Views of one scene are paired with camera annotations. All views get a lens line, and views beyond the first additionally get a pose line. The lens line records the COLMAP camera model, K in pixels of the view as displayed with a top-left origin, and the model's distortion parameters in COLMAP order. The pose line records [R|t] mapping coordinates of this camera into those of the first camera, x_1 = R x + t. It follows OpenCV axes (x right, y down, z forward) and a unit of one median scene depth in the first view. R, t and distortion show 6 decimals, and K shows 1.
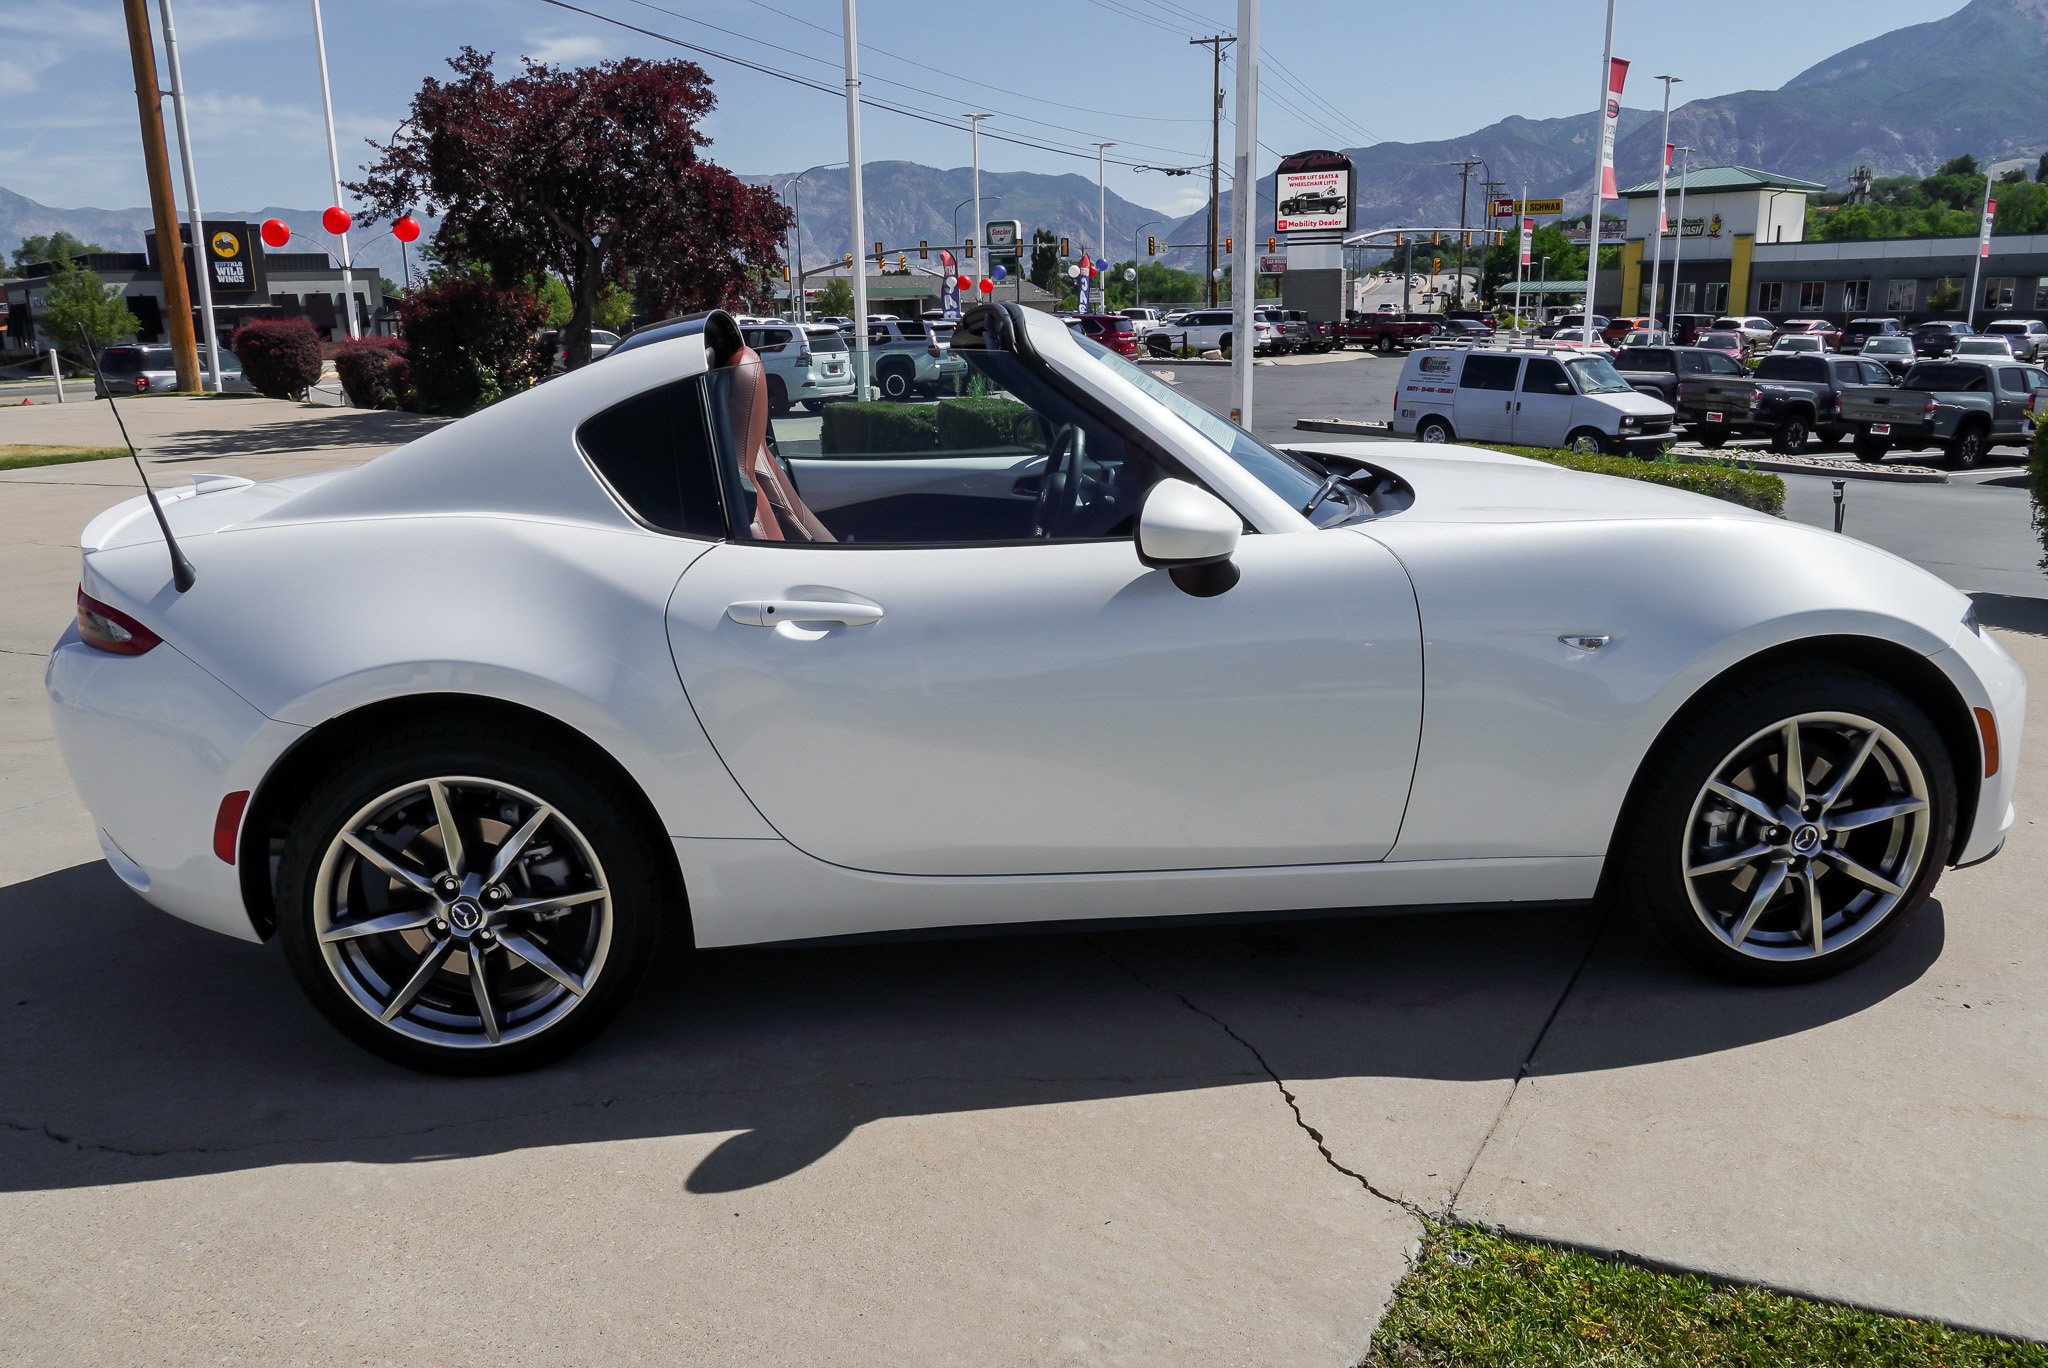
lens RADIAL K [[1537.1, 0, 994.2], [0, 1537.1, 693.9], [0, 0, 1]] dist [-0.057153, 0.052381]
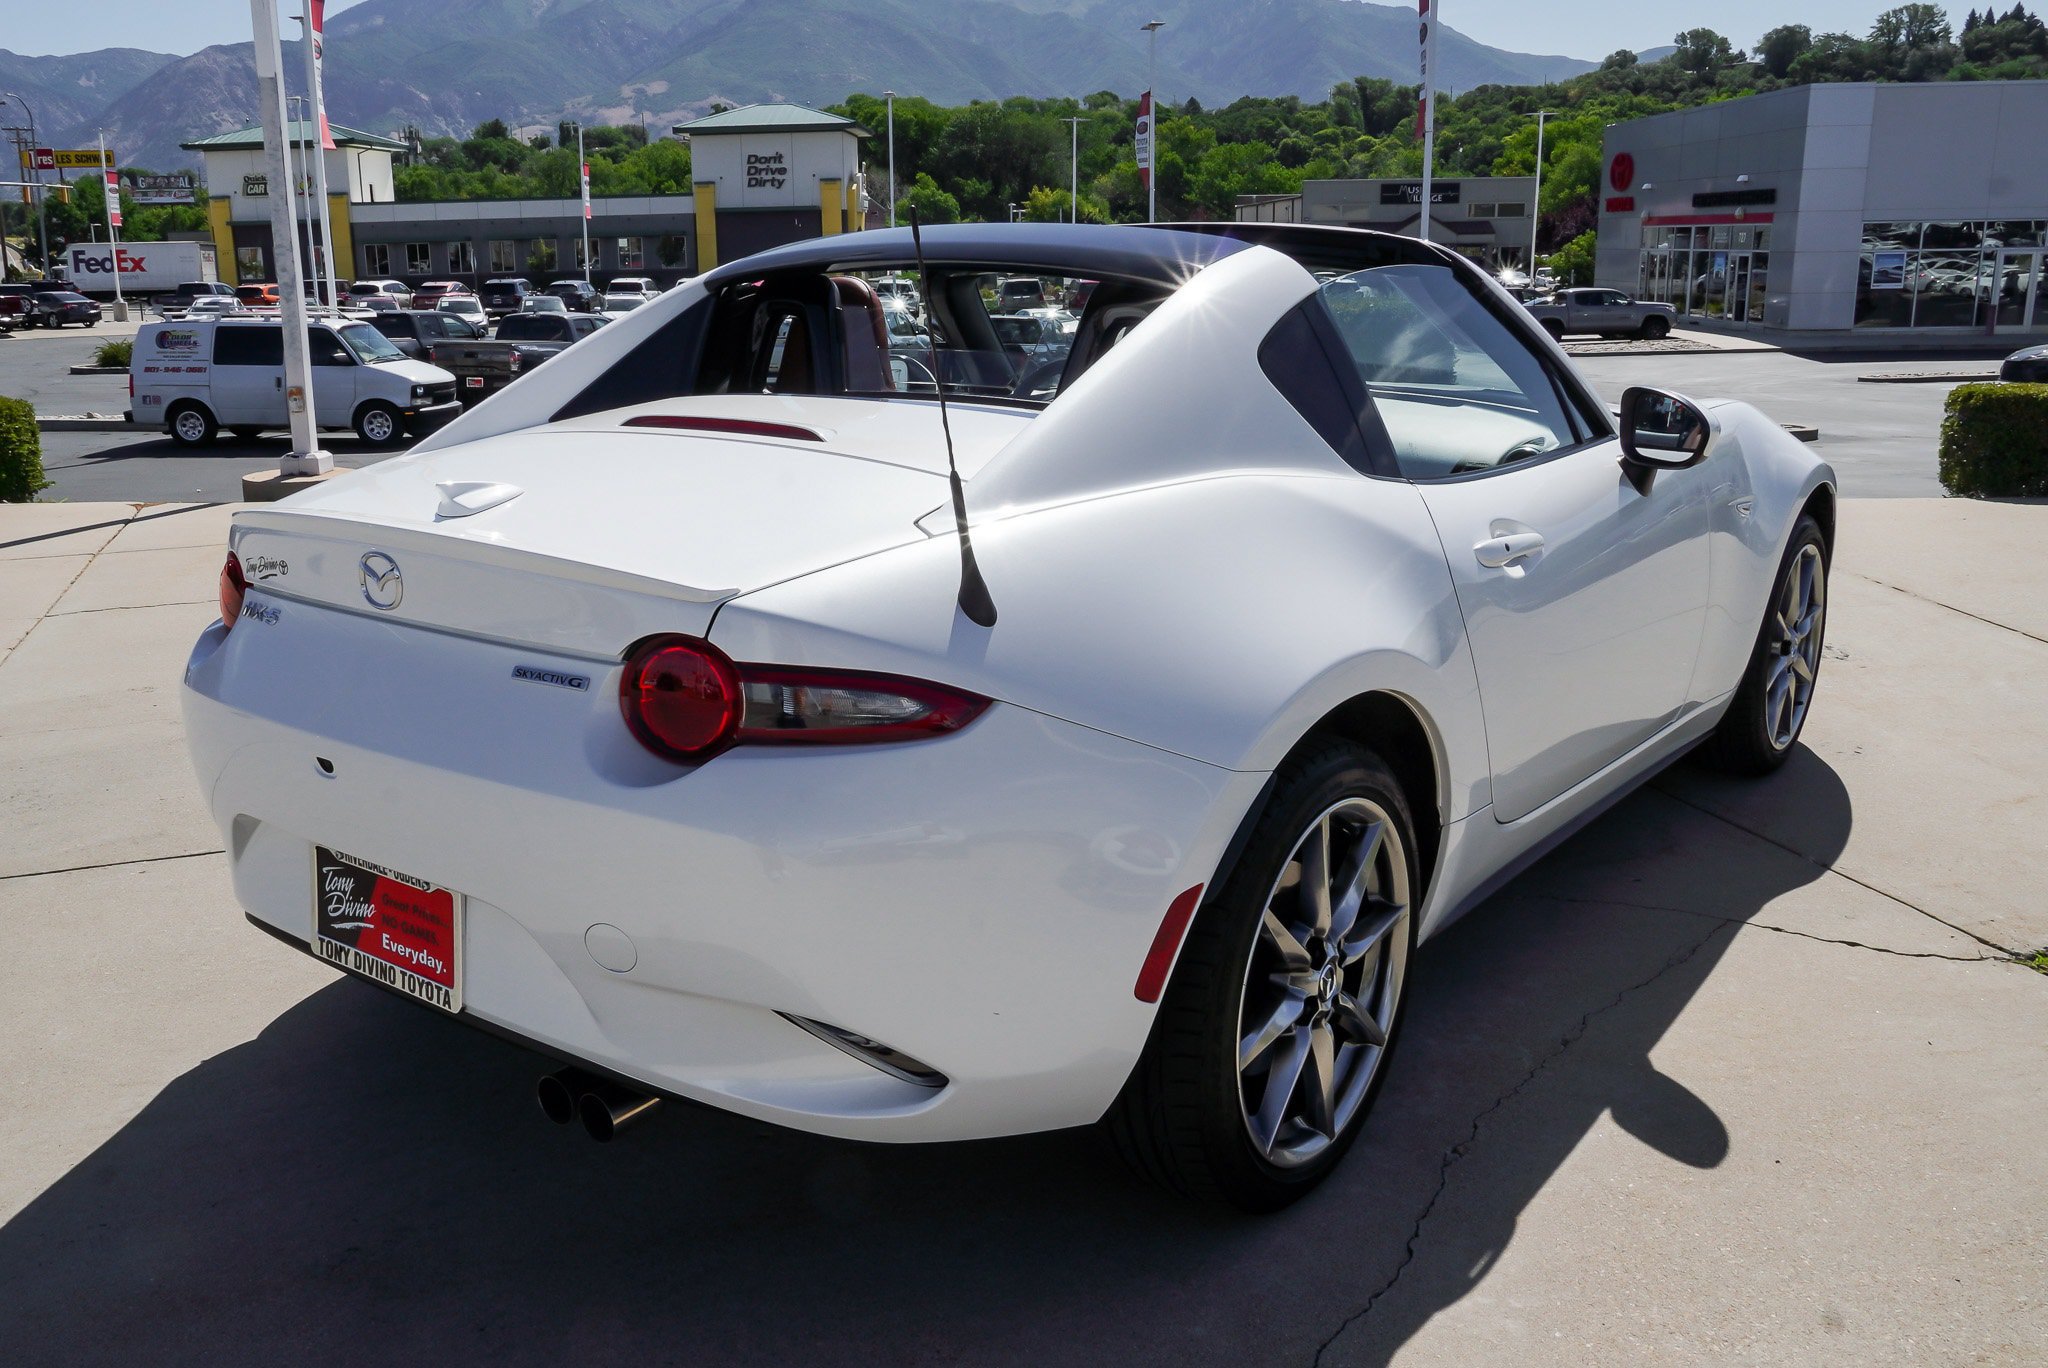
lens RADIAL K [[1742.5, 0, 930.6], [0, 1742.5, 685.0], [0, 0, 1]] dist [-0.070986, 0.069195]
pose [[0.712860, -0.167481, 0.681015, -0.161528], [0.177526, 0.982533, 0.055806, -0.013630], [-0.678466, 0.081116, 0.730140, 0.070952]]
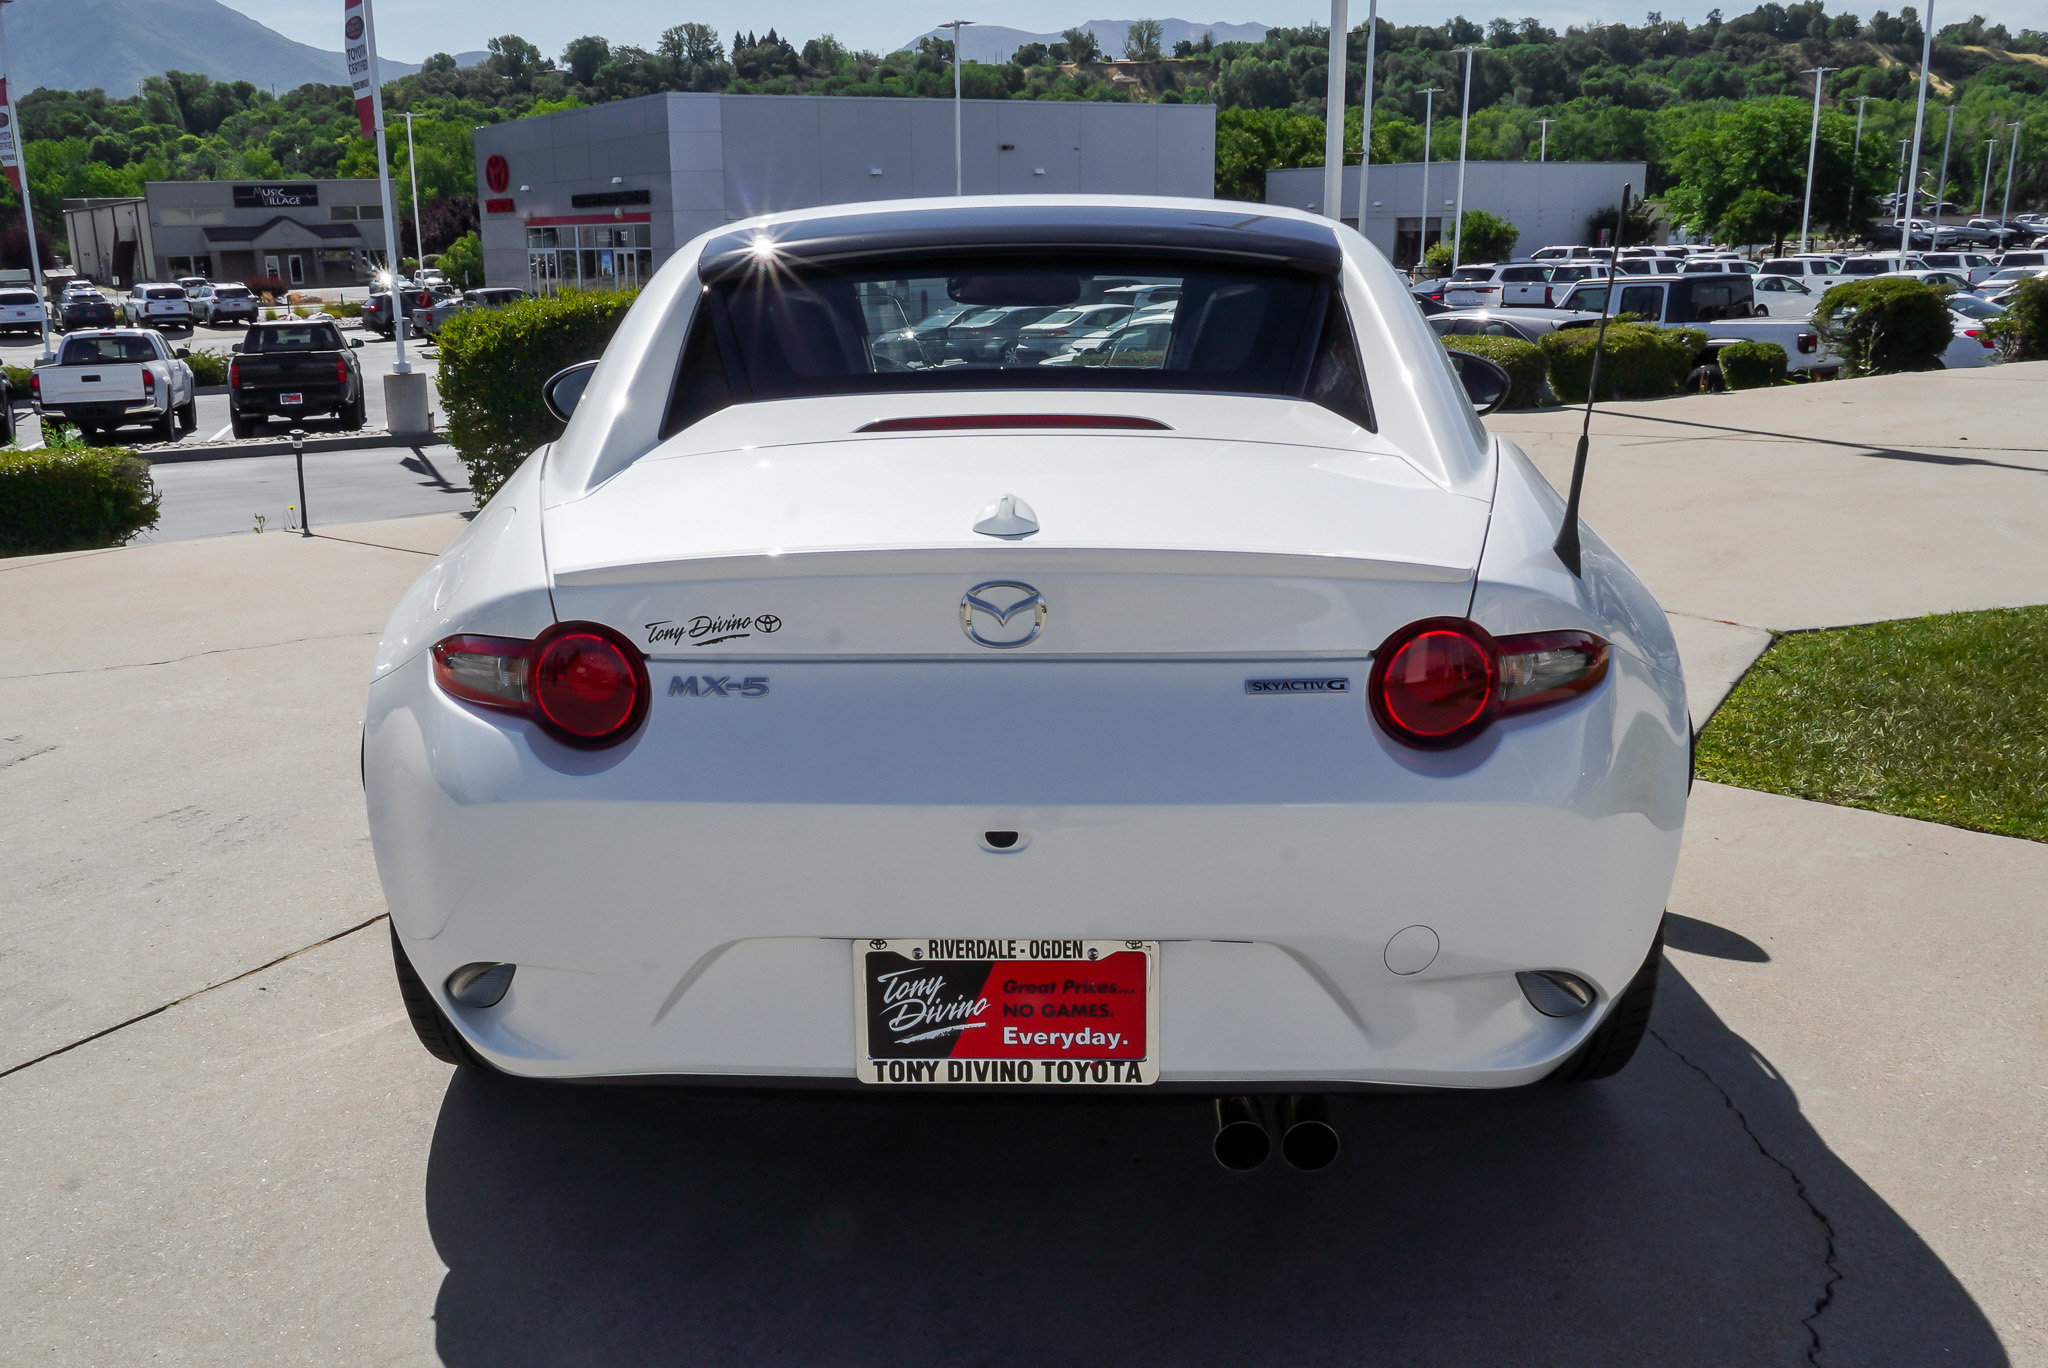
lens RADIAL K [[1759.3, 0, 944.2], [0, 1759.3, 726.3], [0, 0, 1]] dist [-0.051440, 0.042362]
pose [[0.167290, -0.256830, 0.951868, -0.208311], [0.259505, 0.942899, 0.208802, -0.038019], [-0.951142, 0.212084, 0.224386, 0.168888]]
